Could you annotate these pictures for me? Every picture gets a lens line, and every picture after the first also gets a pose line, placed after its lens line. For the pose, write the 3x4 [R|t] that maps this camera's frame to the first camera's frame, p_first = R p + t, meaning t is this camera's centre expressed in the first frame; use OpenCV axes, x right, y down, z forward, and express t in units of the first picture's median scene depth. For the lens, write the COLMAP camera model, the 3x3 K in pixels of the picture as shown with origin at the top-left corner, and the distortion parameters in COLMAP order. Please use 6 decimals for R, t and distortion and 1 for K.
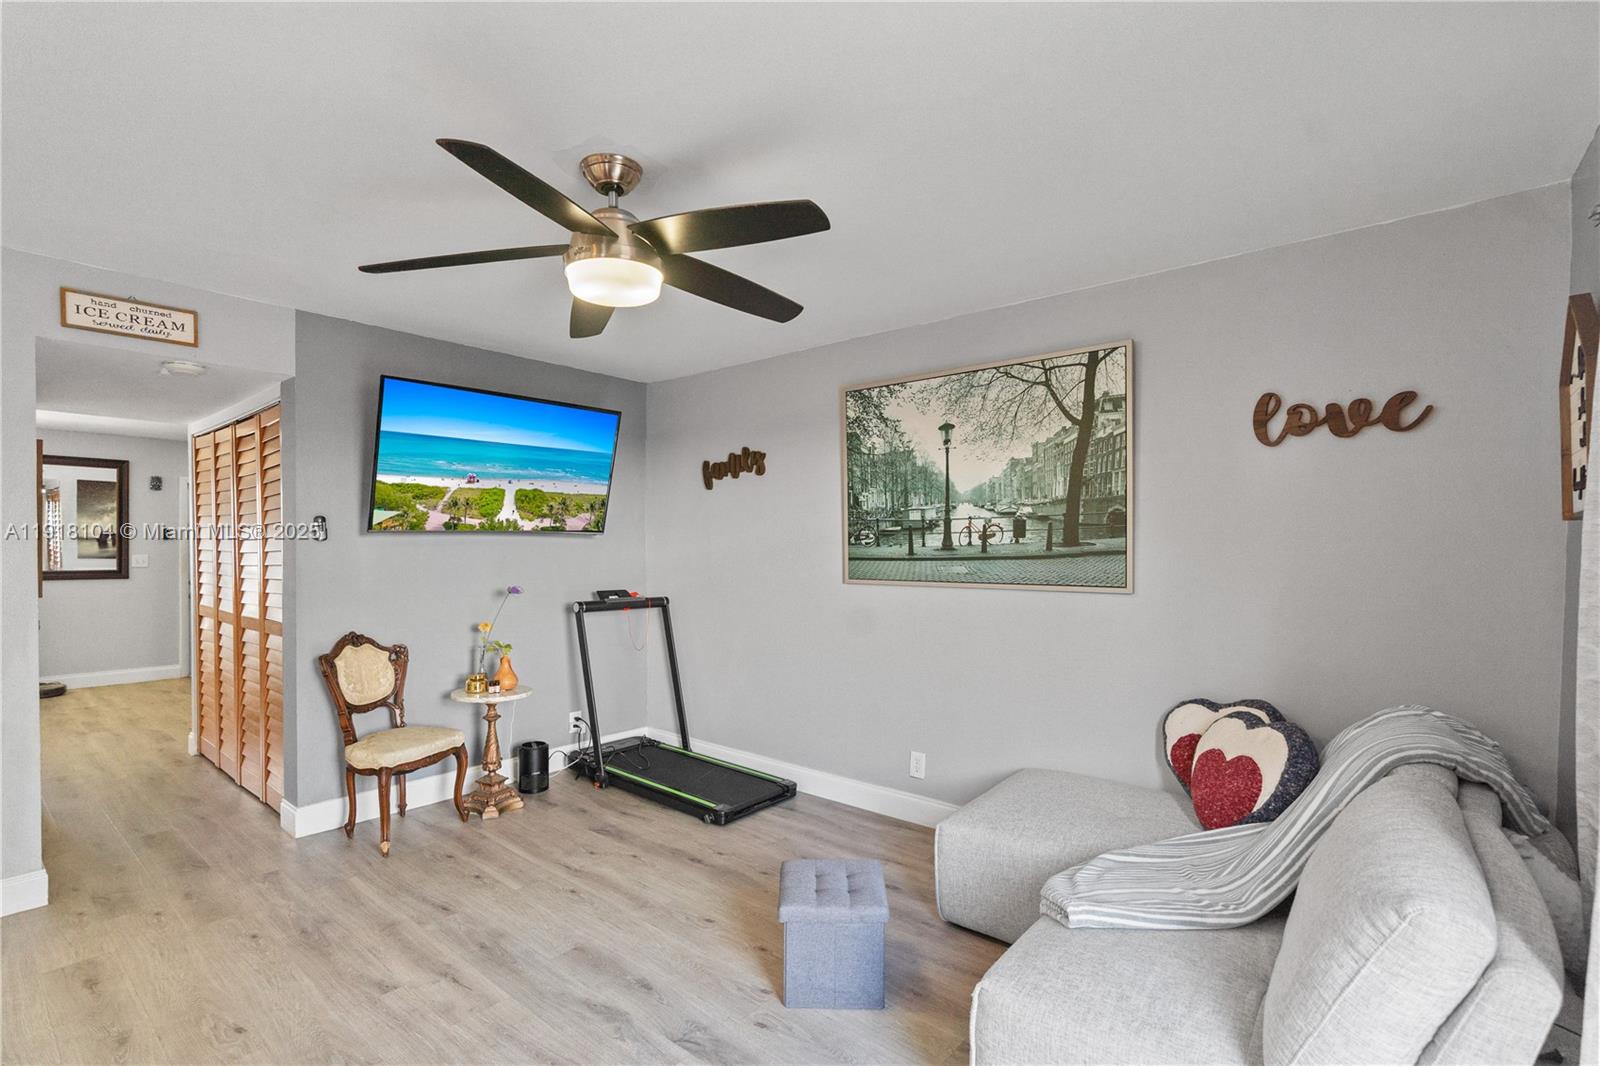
lens RADIAL K [[735.7, 0, 799.5], [0, 735.7, 548.8], [0, 0, 1]] dist [-0.004032, -0.000042]
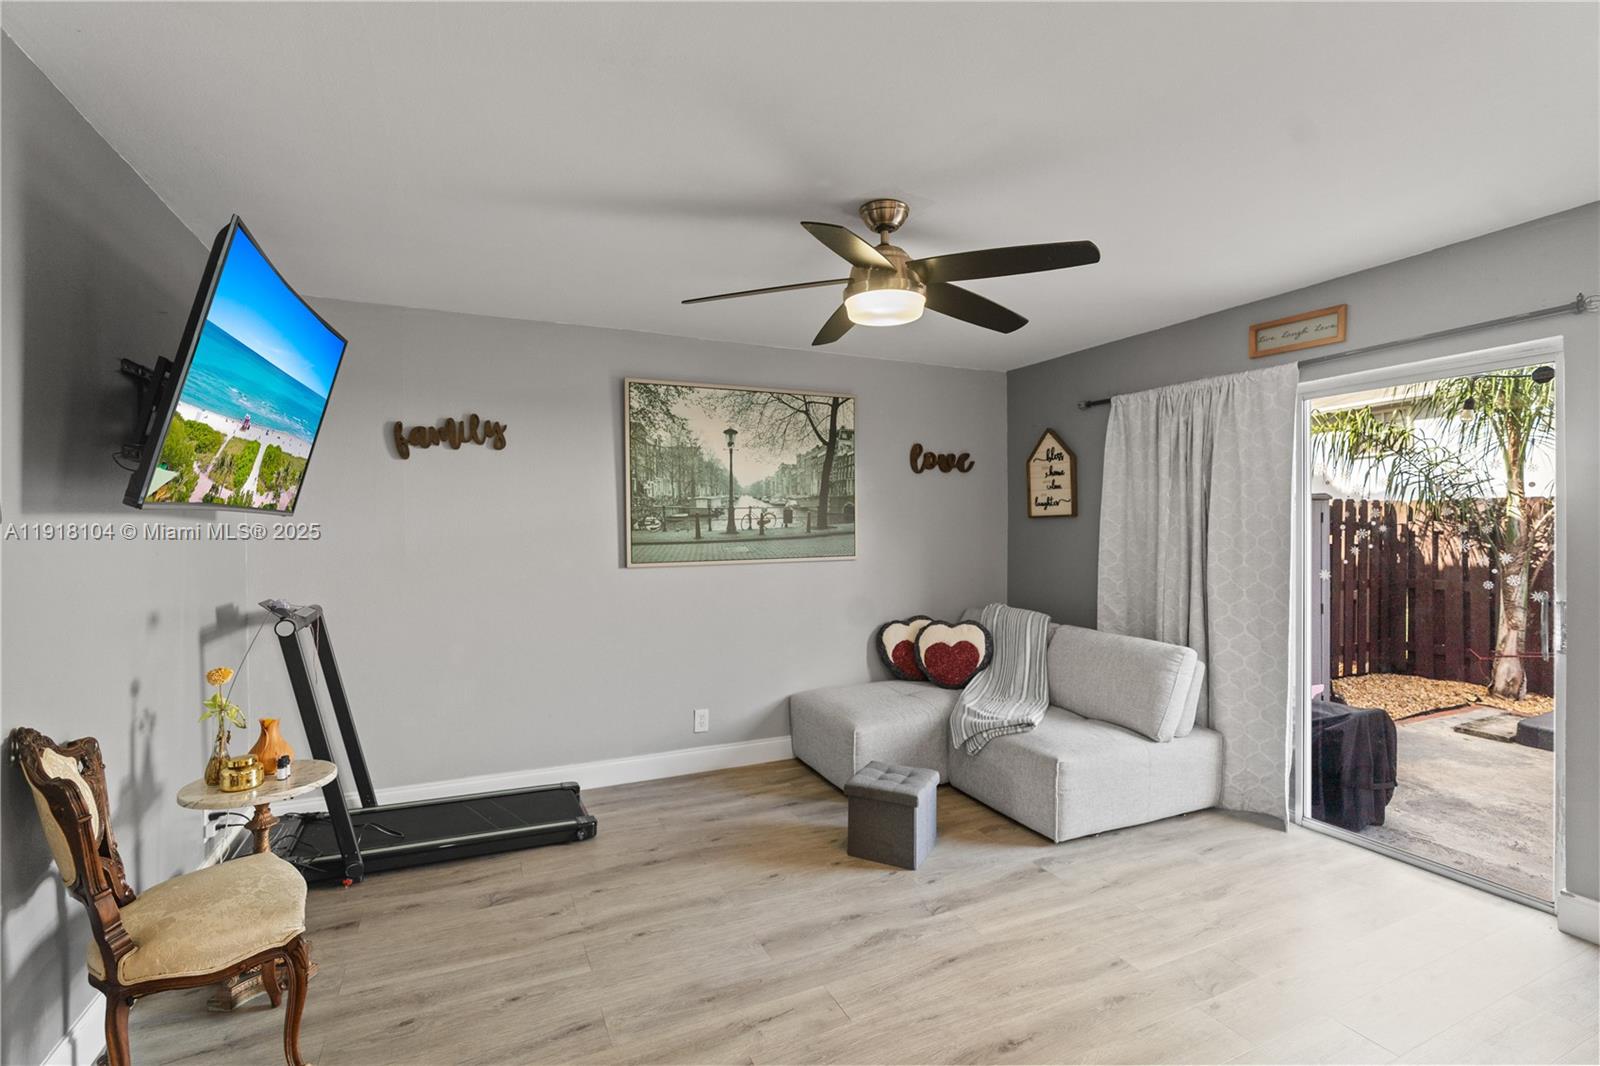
lens RADIAL K [[727.8, 0, 803.0], [0, 727.8, 524.4], [0, 0, 1]] dist [-0.003211, 0.000182]
pose [[0.424917, -0.000734, 0.905232, -0.833581], [0.007197, 0.999971, -0.002568, -0.009242], [-0.905203, 0.007606, 0.424910, 0.384549]]
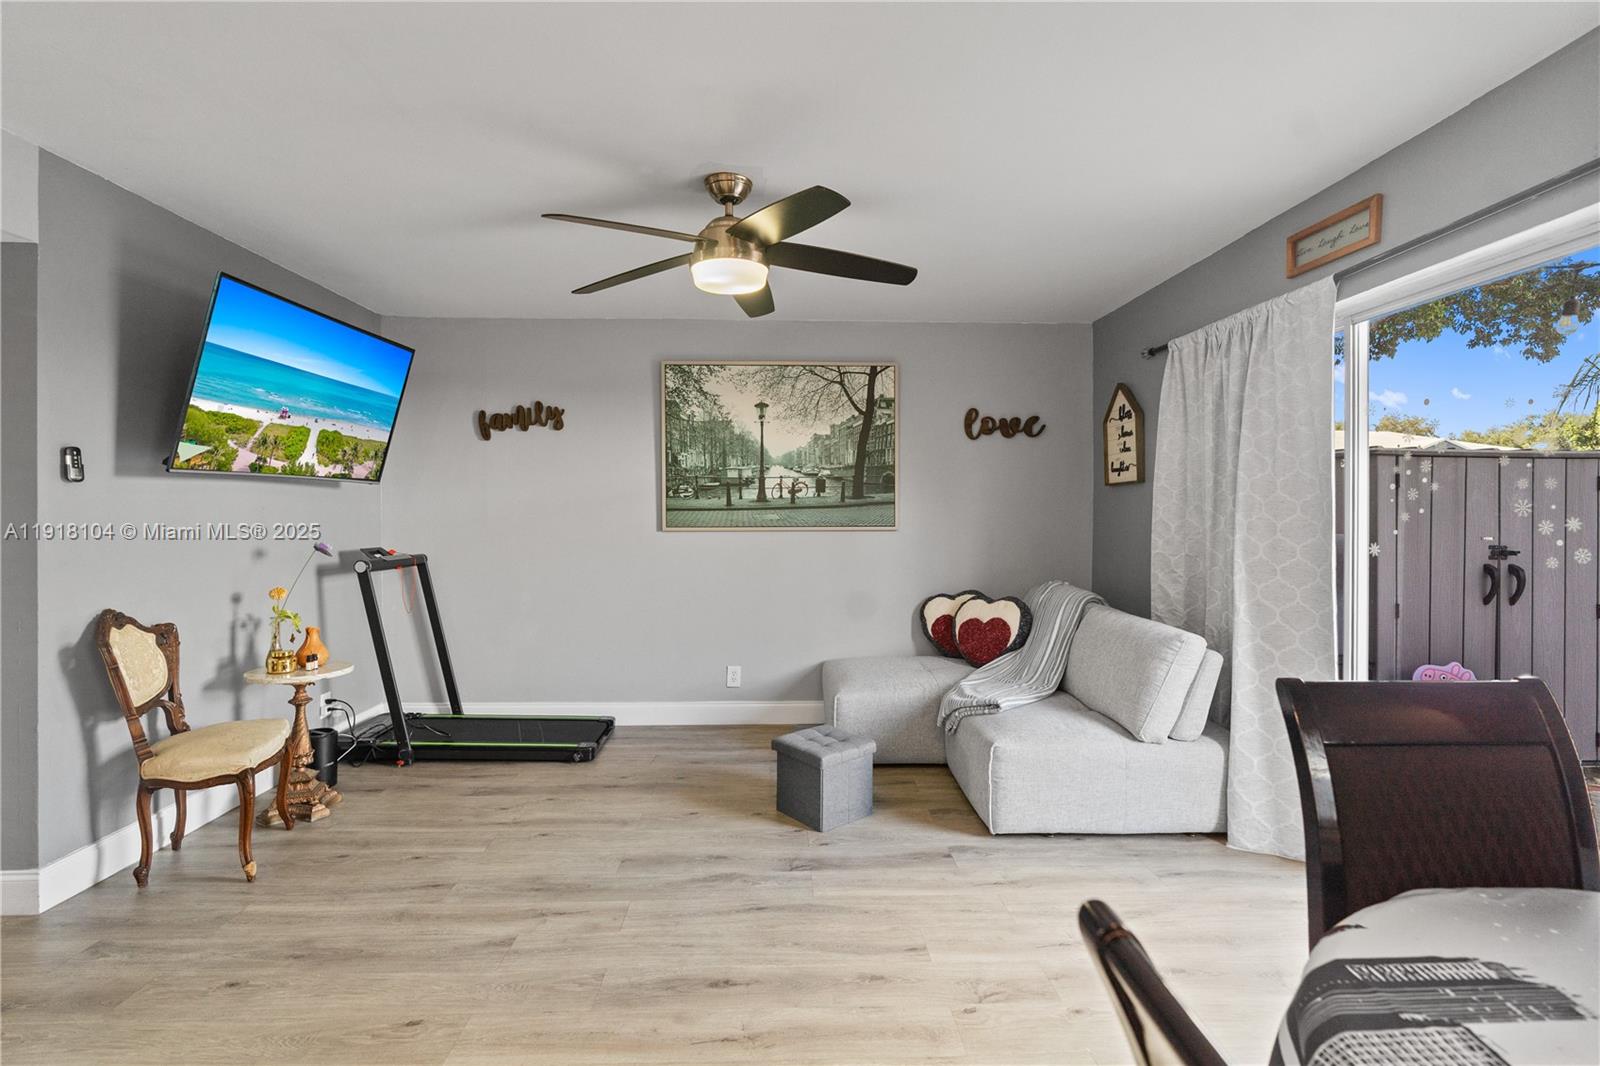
lens RADIAL K [[735.8, 0, 798.5], [0, 735.8, 504.6], [0, 0, 1]] dist [-0.002186, 0.000132]
pose [[0.745015, 0.004164, 0.667035, -0.603972], [0.003421, 0.999944, -0.010064, 0.019795], [-0.667039, 0.009780, 0.744959, 0.006765]]
